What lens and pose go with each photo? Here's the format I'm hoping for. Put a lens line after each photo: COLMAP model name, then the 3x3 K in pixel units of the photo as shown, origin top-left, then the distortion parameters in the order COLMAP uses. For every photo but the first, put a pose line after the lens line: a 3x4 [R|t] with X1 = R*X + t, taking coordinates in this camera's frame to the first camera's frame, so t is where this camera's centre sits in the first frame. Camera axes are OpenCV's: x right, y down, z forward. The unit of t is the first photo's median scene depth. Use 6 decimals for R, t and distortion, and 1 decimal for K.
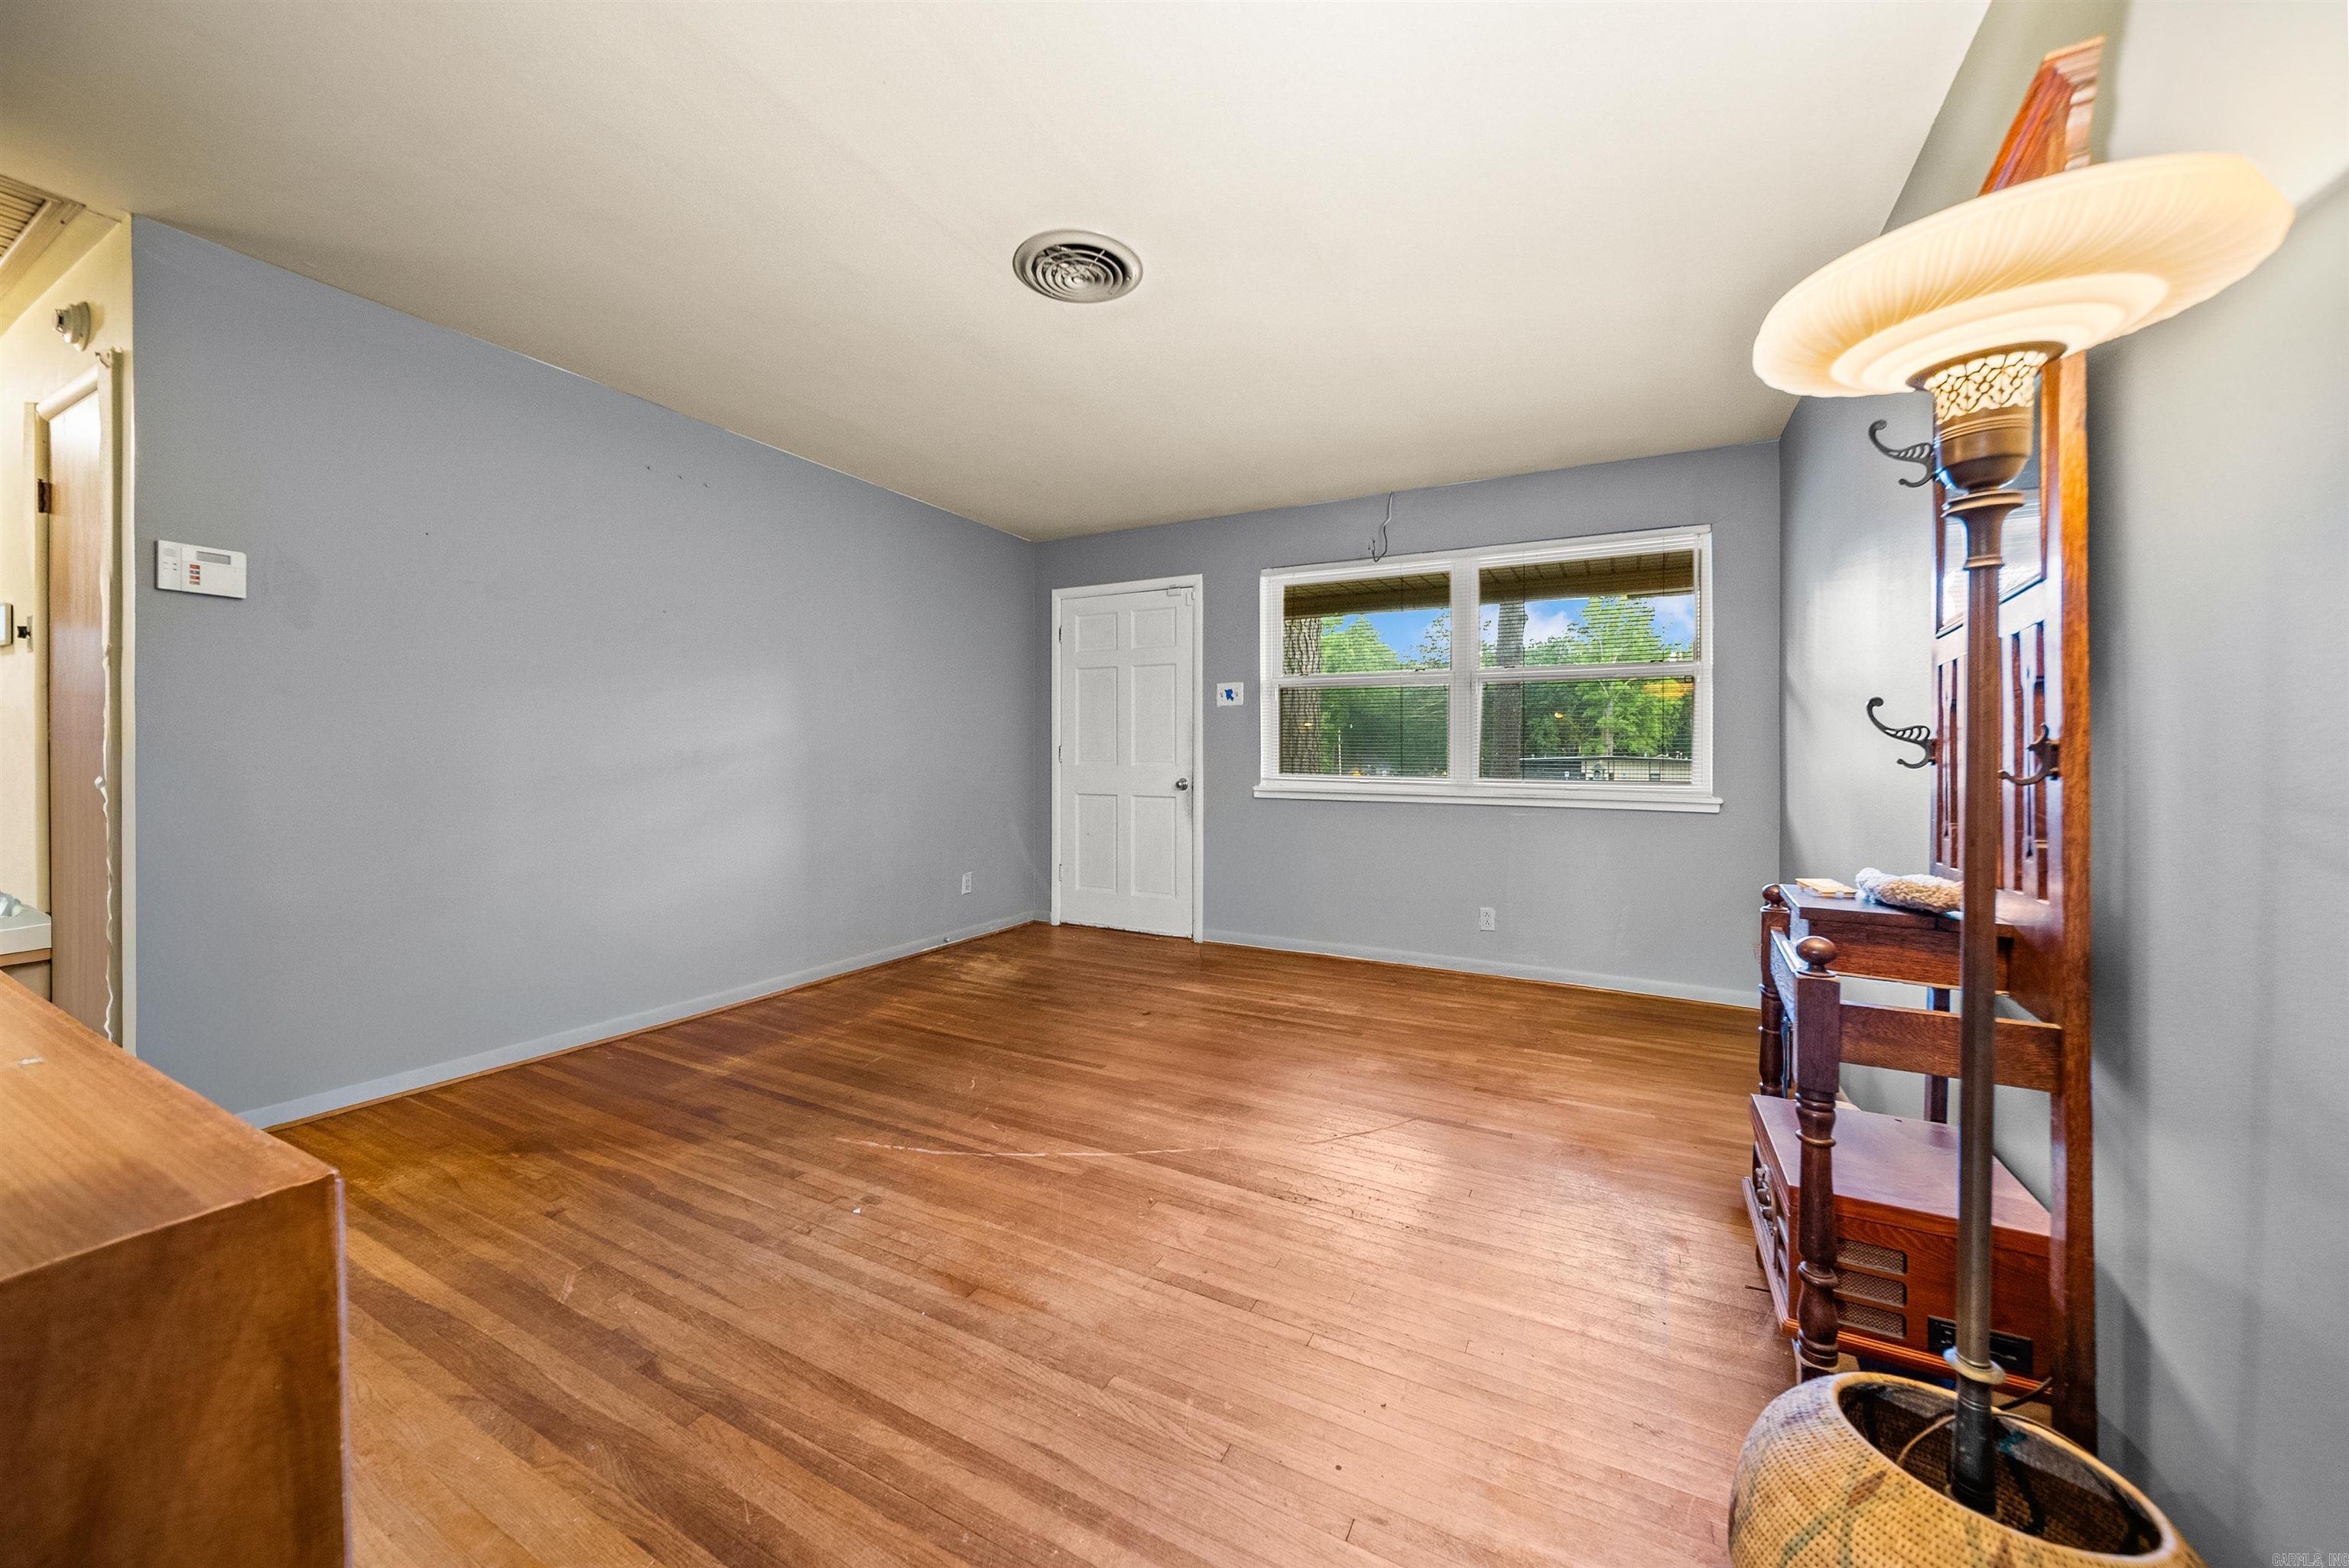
lens RADIAL K [[840.7, 0, 1180.6], [0, 840.7, 768.1], [0, 0, 1]] dist [-0.005631, -0.000297]
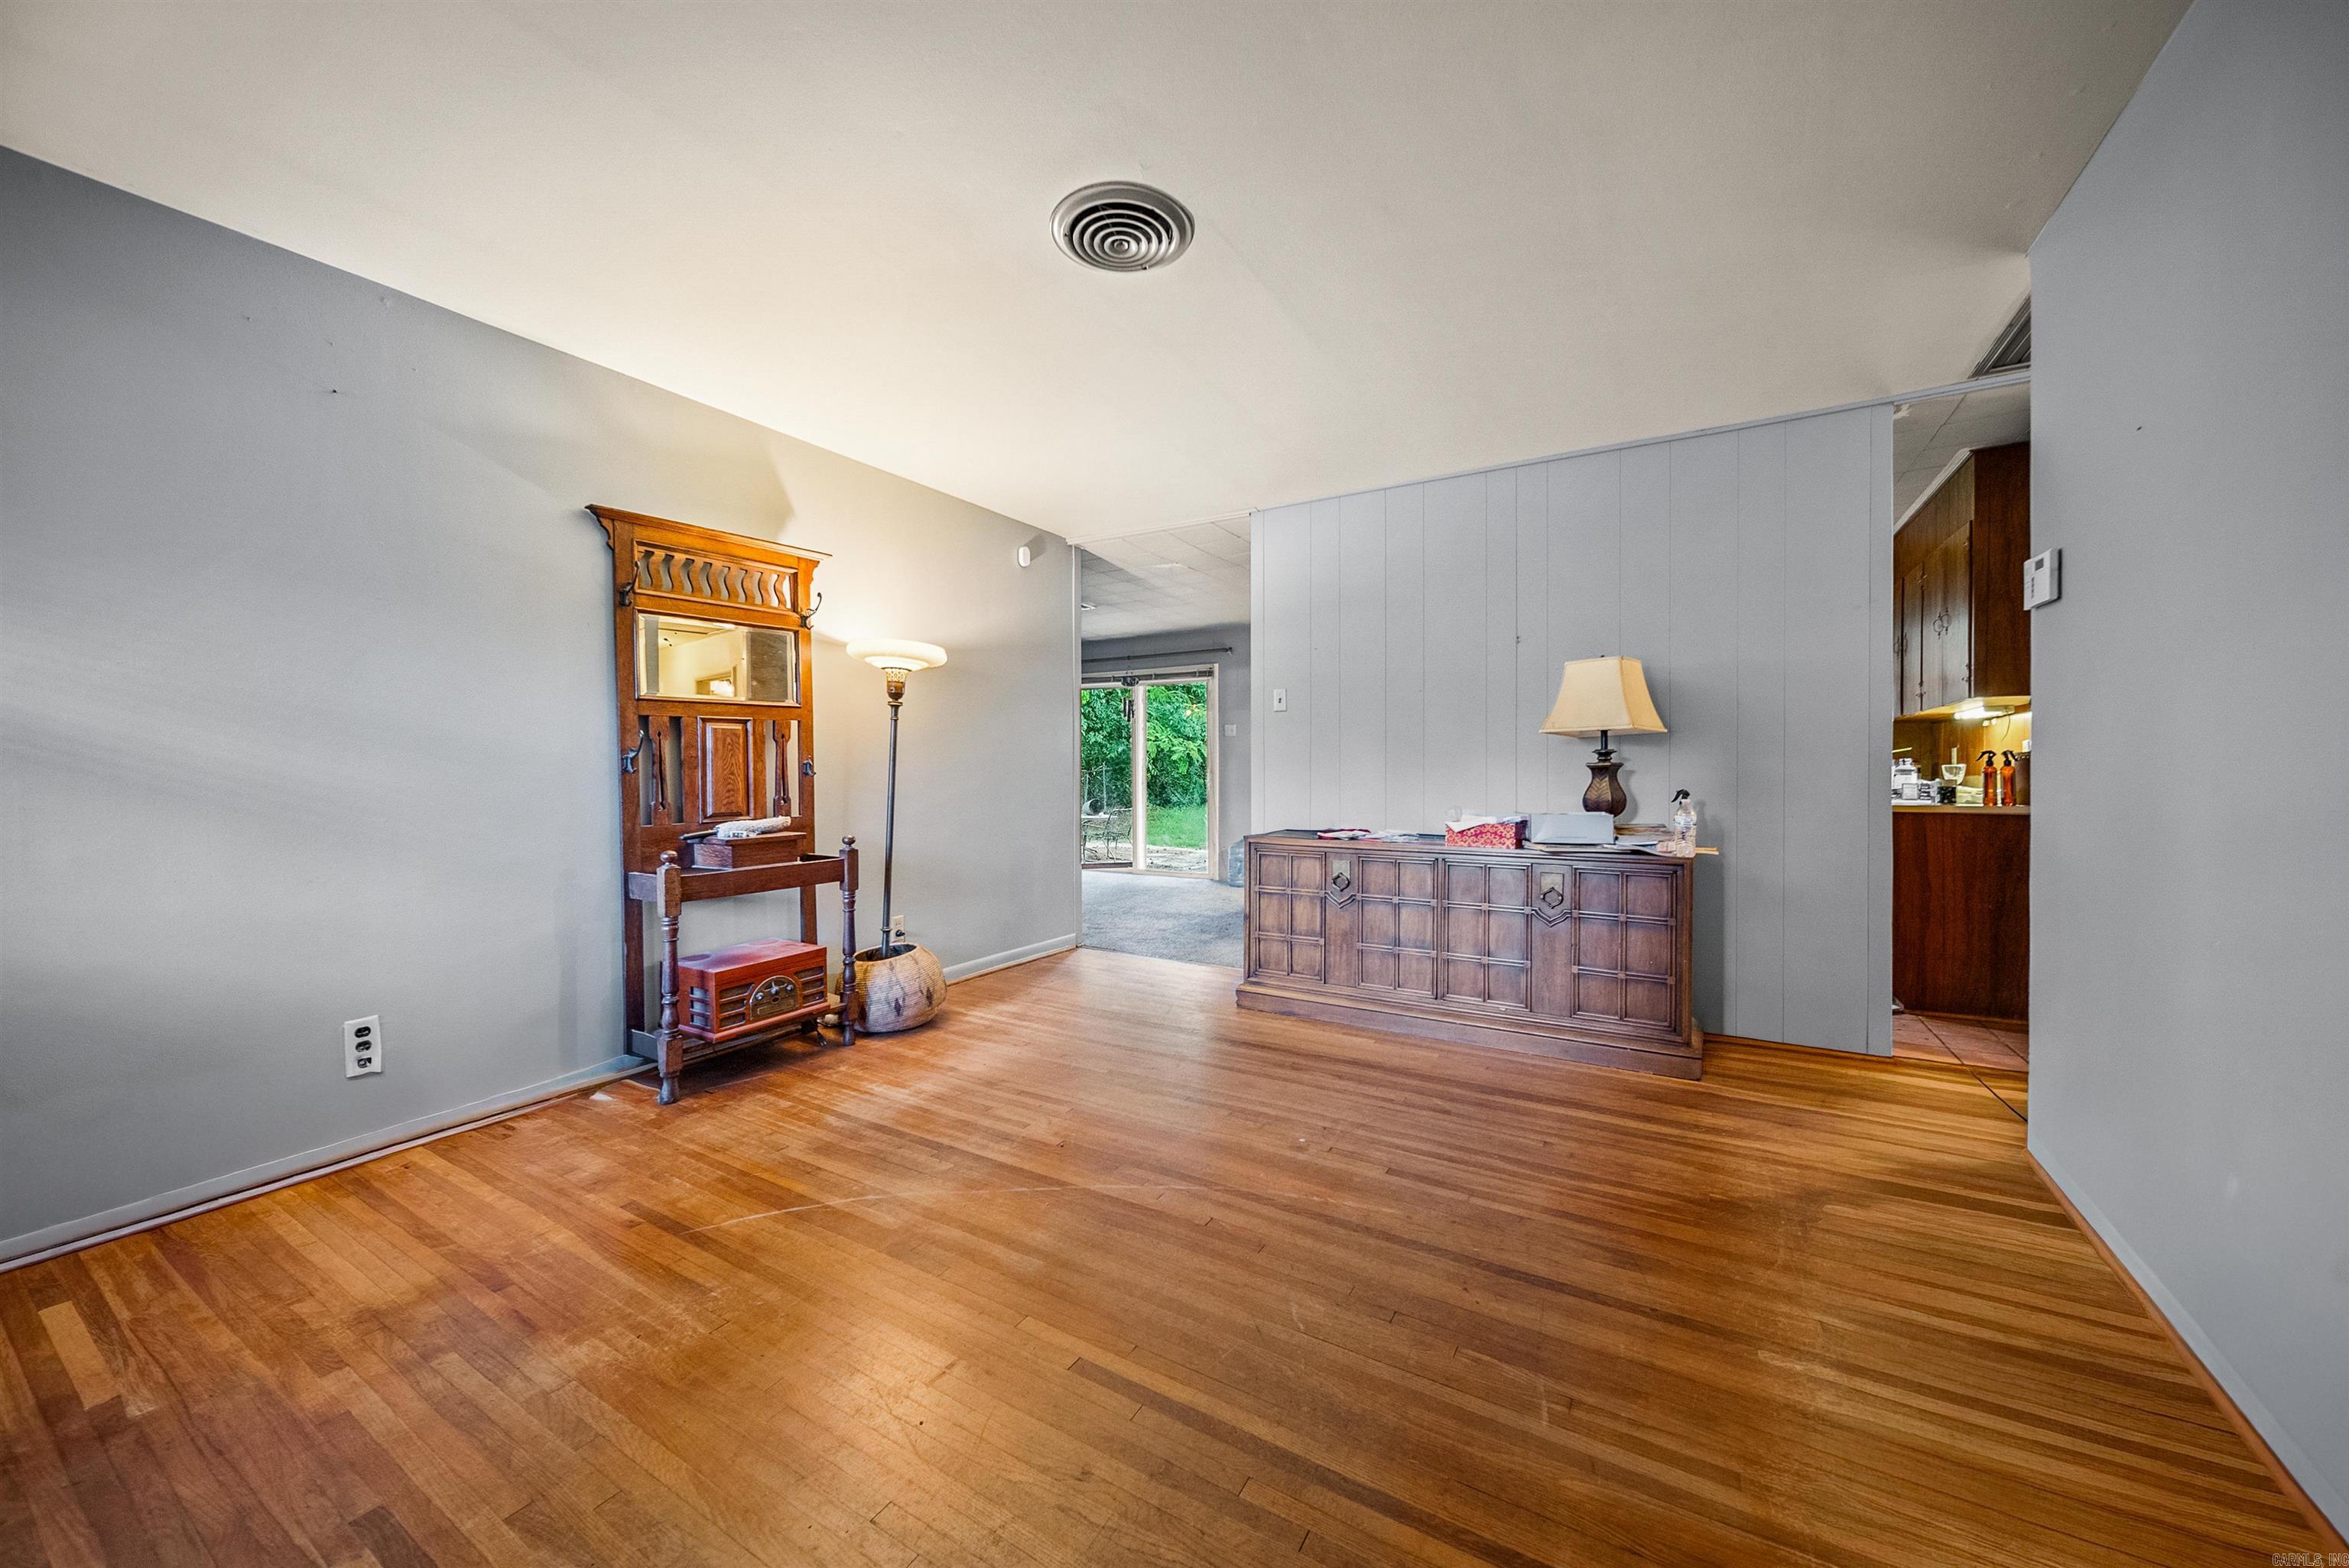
lens RADIAL K [[840.7, 0, 1180.6], [0, 840.7, 768.1], [0, 0, 1]] dist [-0.005631, -0.000297]
pose [[-0.998531, -0.003082, 0.054094, -0.245760], [-0.002242, 0.999876, 0.015585, -0.030974], [-0.054136, 0.015441, -0.998414, 2.003802]]
